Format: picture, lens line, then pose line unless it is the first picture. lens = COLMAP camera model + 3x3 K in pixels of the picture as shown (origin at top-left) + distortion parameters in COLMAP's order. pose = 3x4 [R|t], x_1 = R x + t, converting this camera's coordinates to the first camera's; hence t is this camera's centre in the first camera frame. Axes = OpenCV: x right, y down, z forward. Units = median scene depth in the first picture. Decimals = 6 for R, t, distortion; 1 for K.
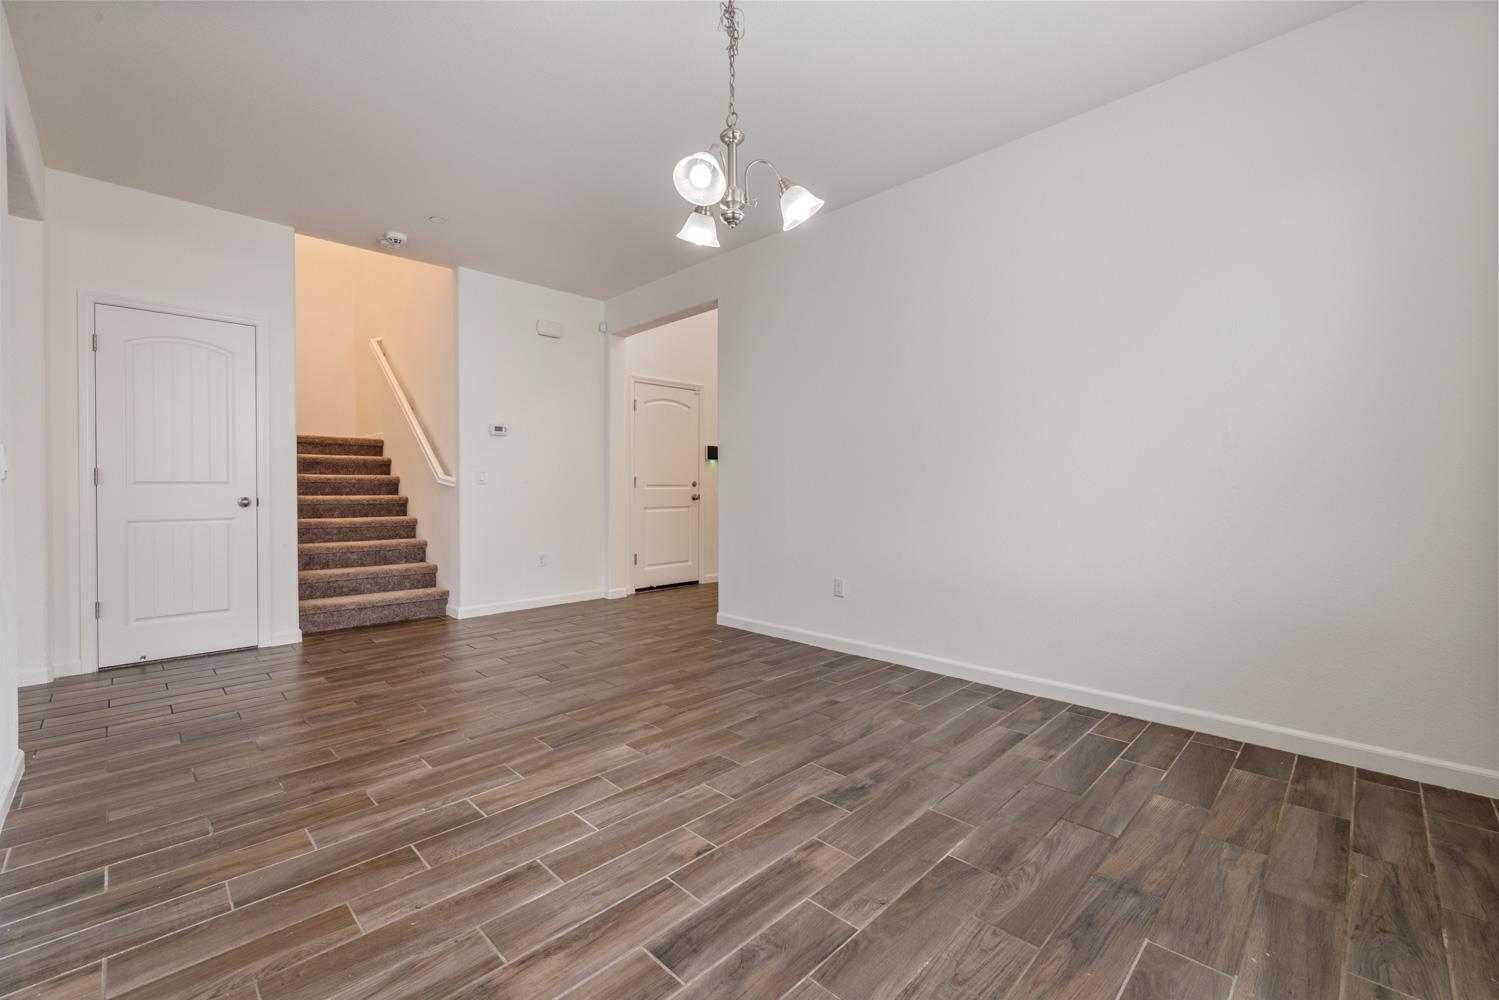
lens RADIAL K [[624.2, 0, 759.6], [0, 624.2, 496.5], [0, 0, 1]] dist [0.000922, -0.000309]
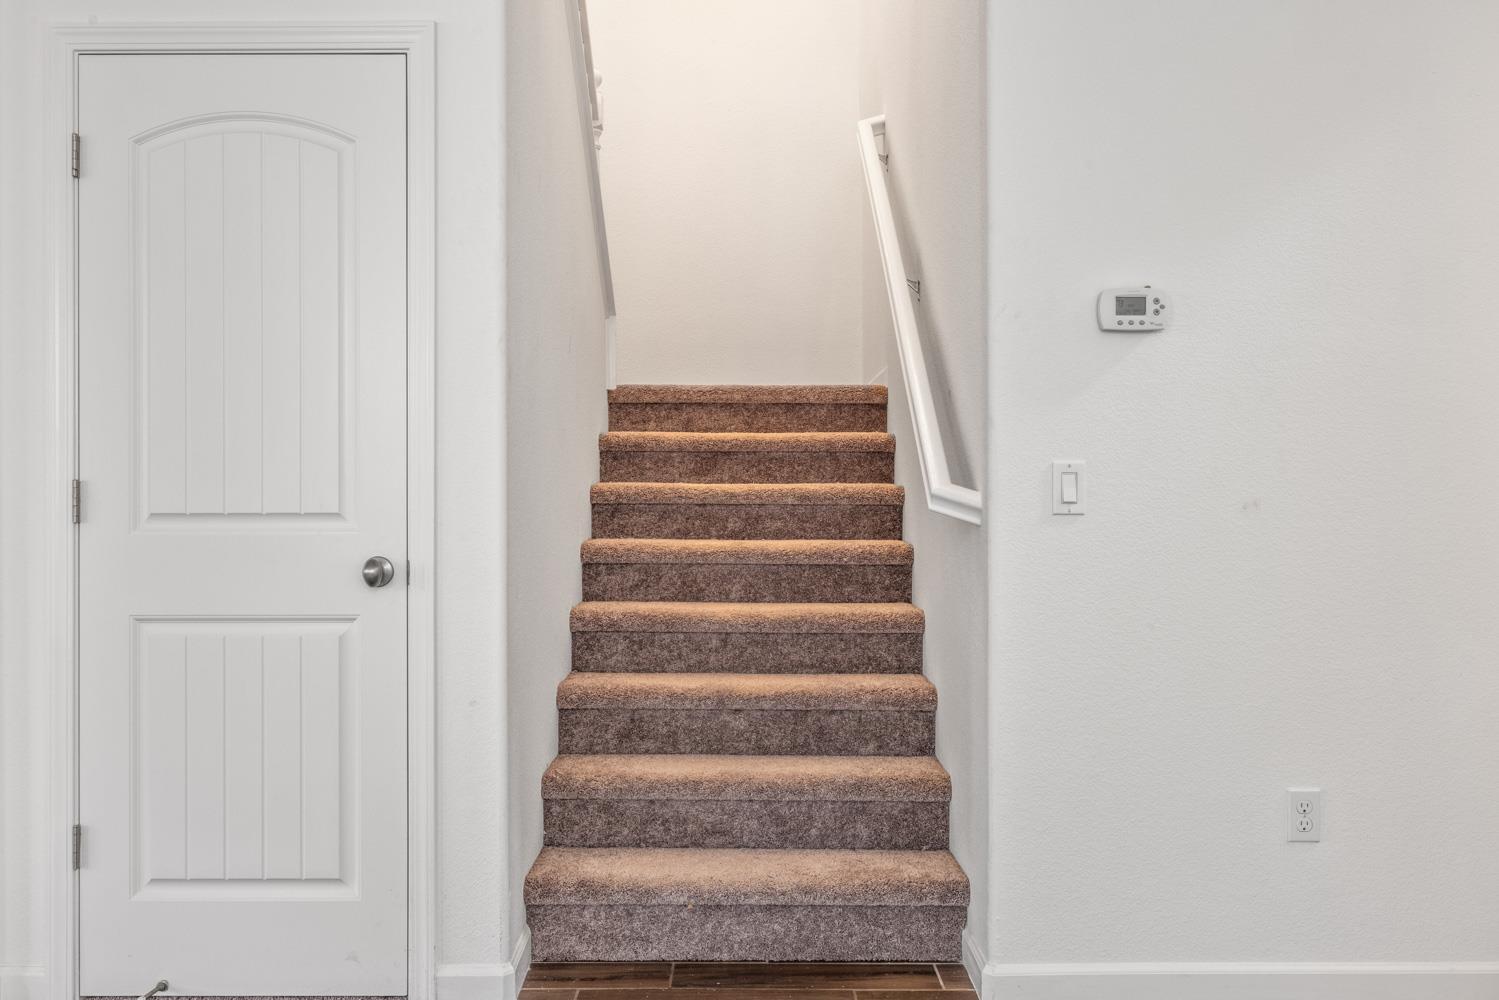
lens RADIAL K [[1234.3, 0, 748.2], [0, 1234.3, 497.0], [0, 0, 1]] dist [0.002134, 0.005664]
pose [[0.683226, -0.000299, -0.730207, -0.143131], [-0.009633, 0.999909, -0.009422, -0.020566], [0.730143, 0.013472, 0.683161, 0.510601]]
